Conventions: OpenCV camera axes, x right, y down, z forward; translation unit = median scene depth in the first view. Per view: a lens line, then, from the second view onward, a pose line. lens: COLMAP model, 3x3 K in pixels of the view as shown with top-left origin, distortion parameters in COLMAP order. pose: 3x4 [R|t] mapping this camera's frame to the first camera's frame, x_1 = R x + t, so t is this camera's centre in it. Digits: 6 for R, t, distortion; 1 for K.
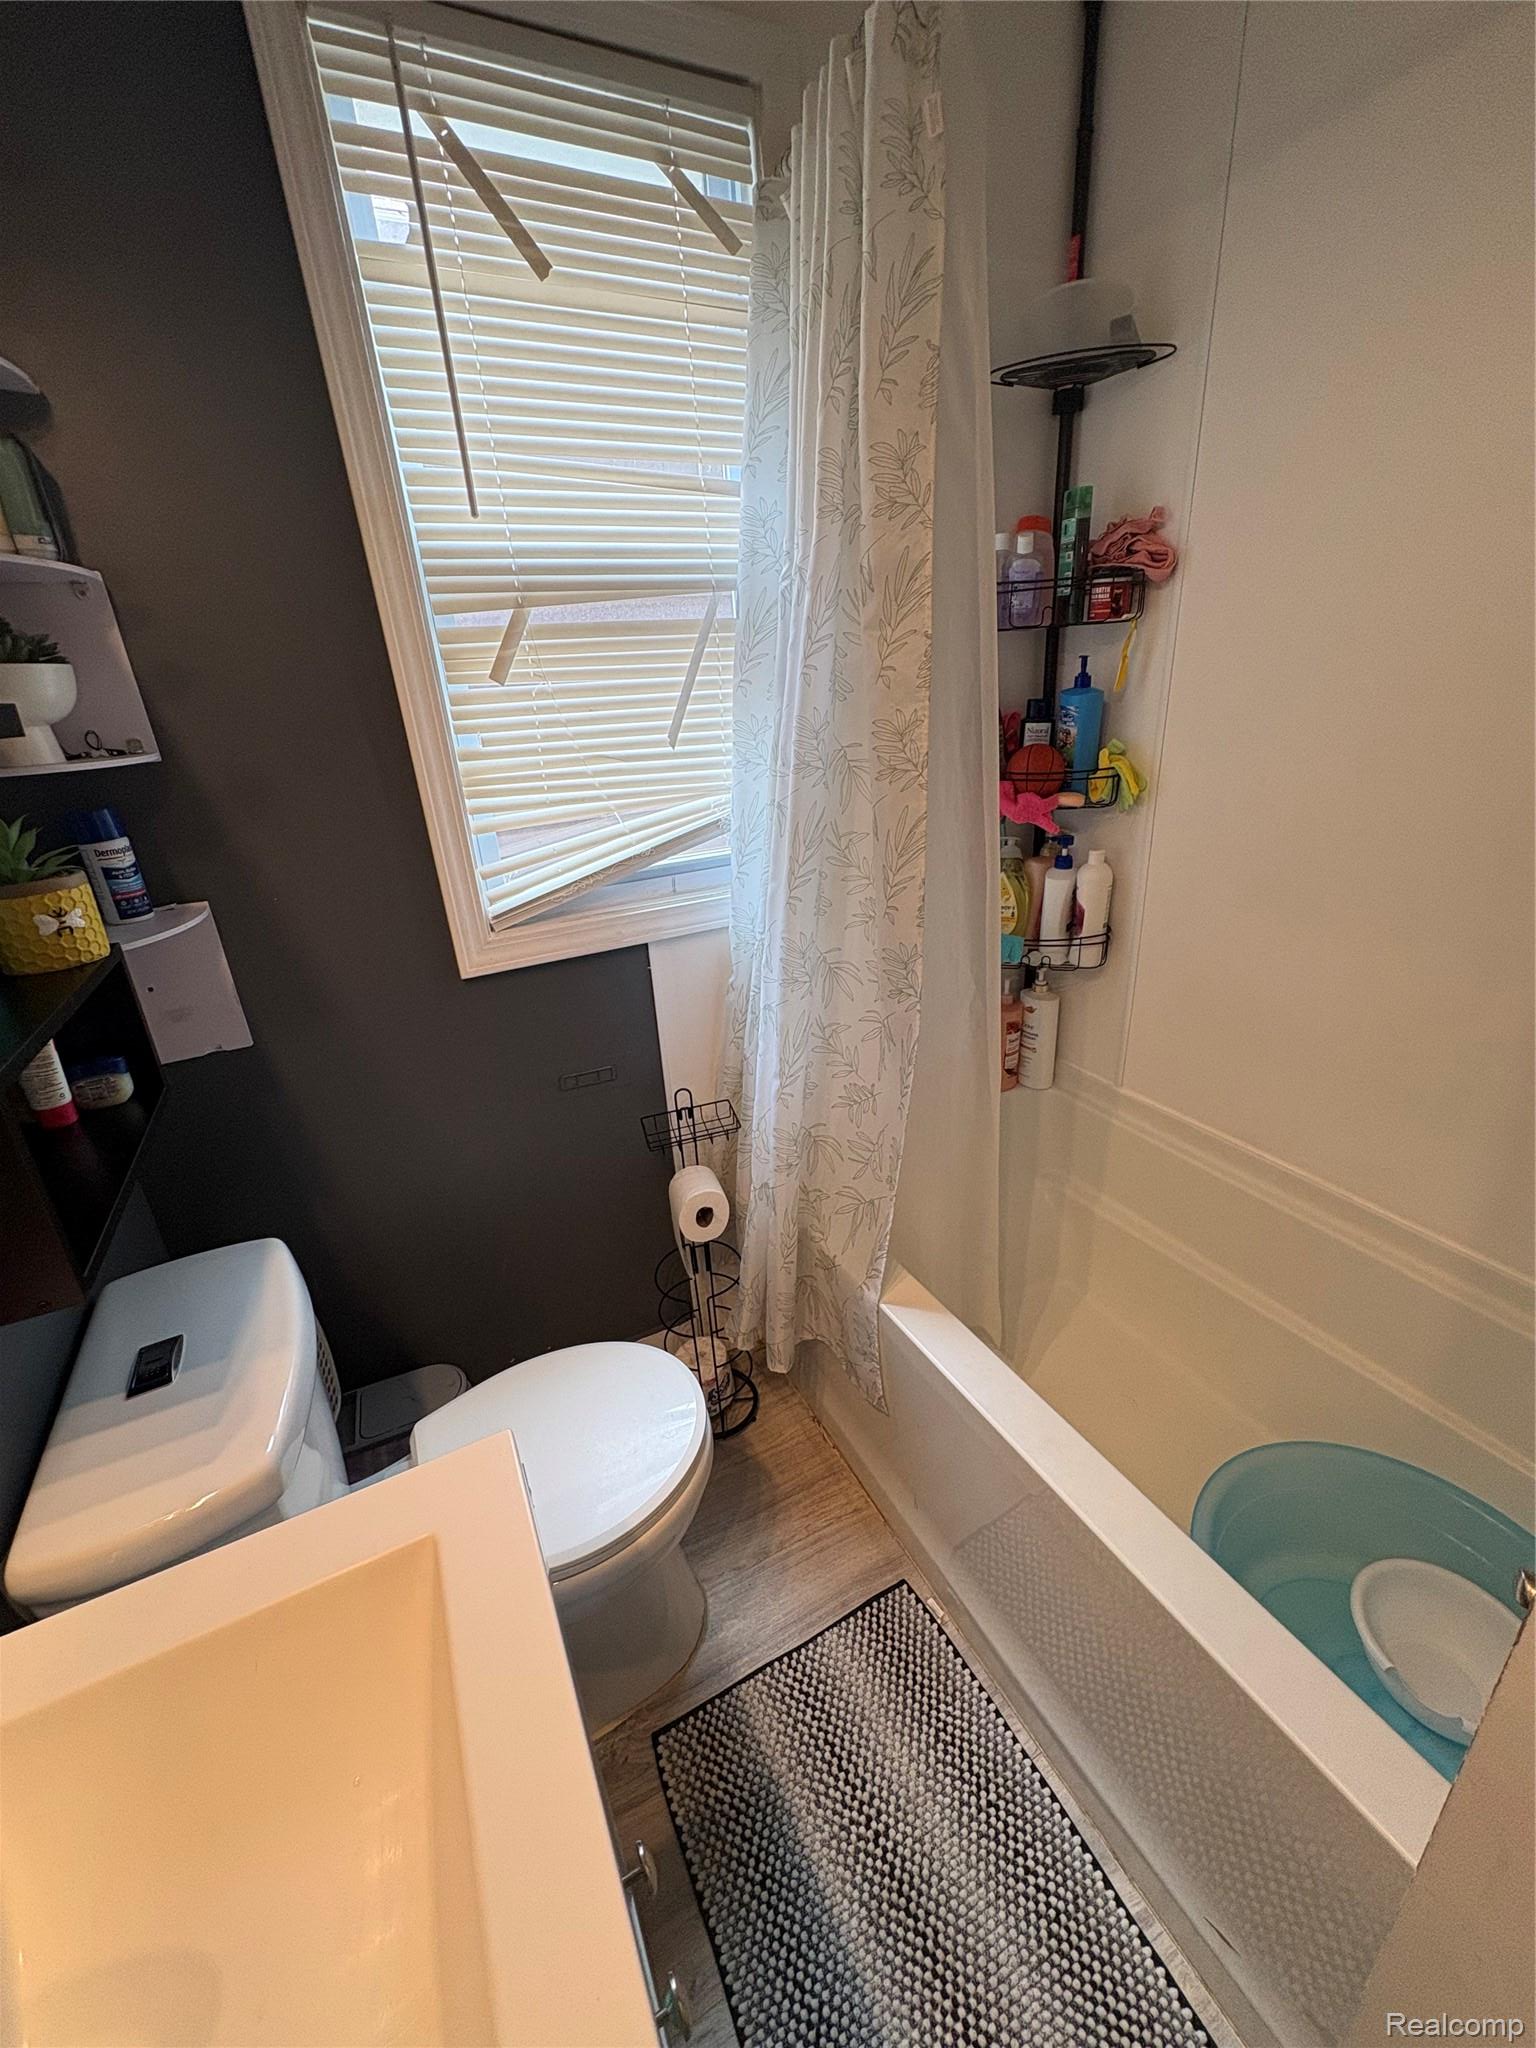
lens RADIAL K [[822.0, 0, 769.8], [0, 822.0, 1023.7], [0, 0, 1]] dist [0.005100, -0.000320]
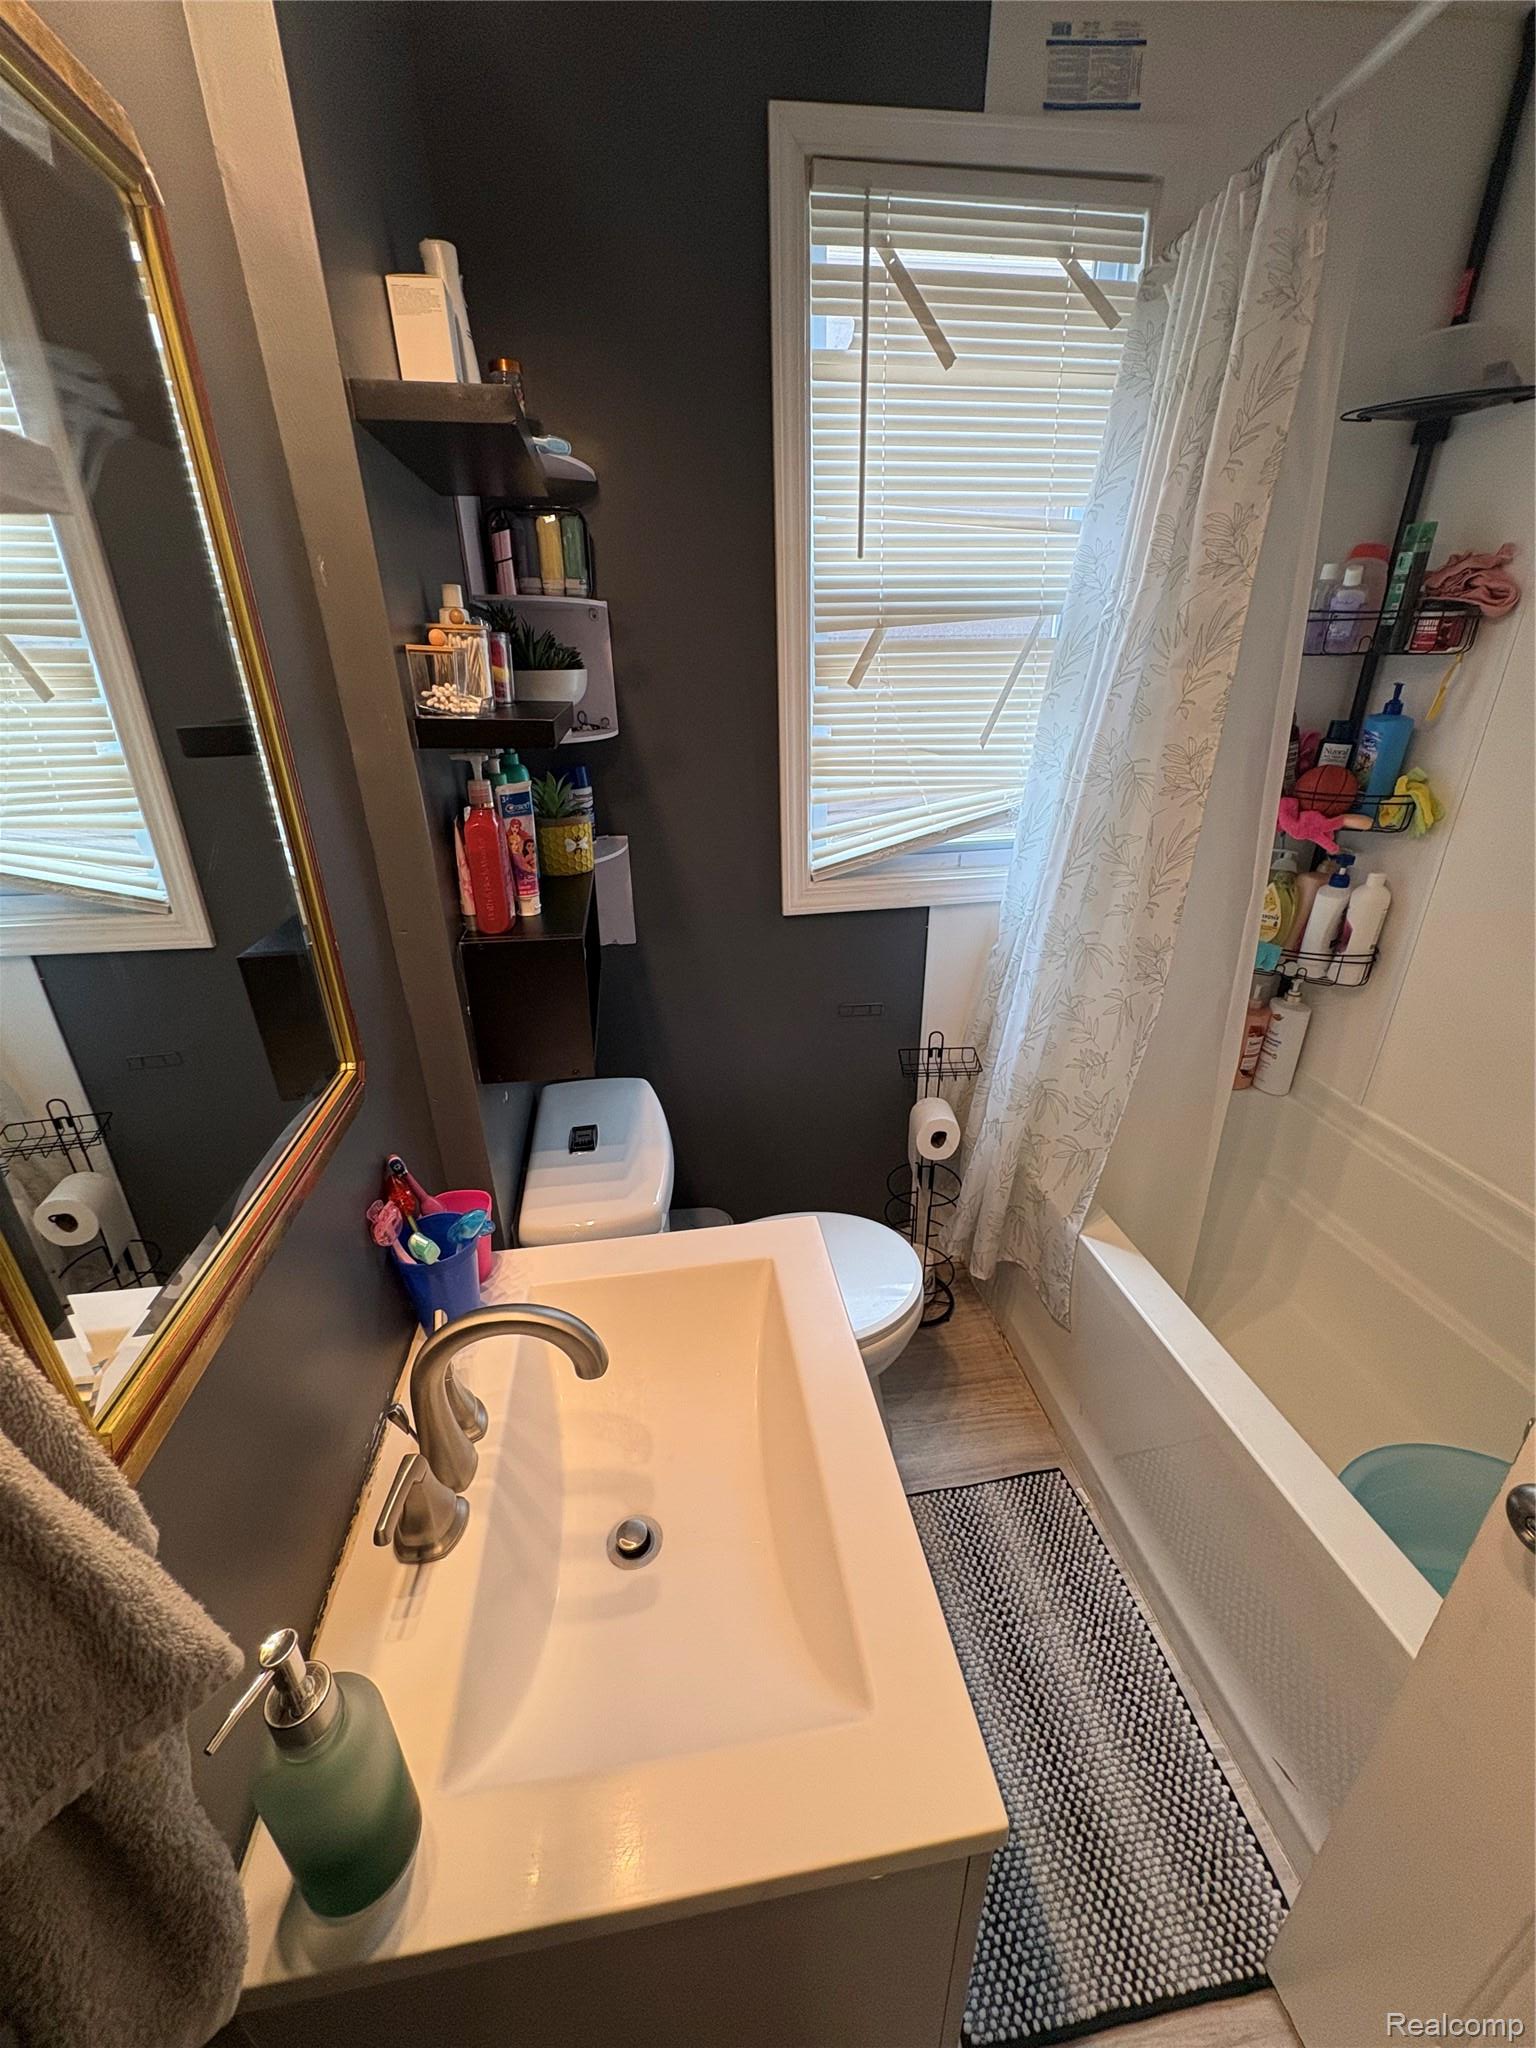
lens RADIAL K [[822.0, 0, 772.7], [0, 822.0, 1021.6], [0, 0, 1]] dist [0.005100, -0.000320]
pose [[0.951765, 0.166950, -0.257432, -0.033549], [-0.155701, 0.985753, 0.063628, 0.031199], [0.264387, -0.020476, 0.964199, -0.253045]]
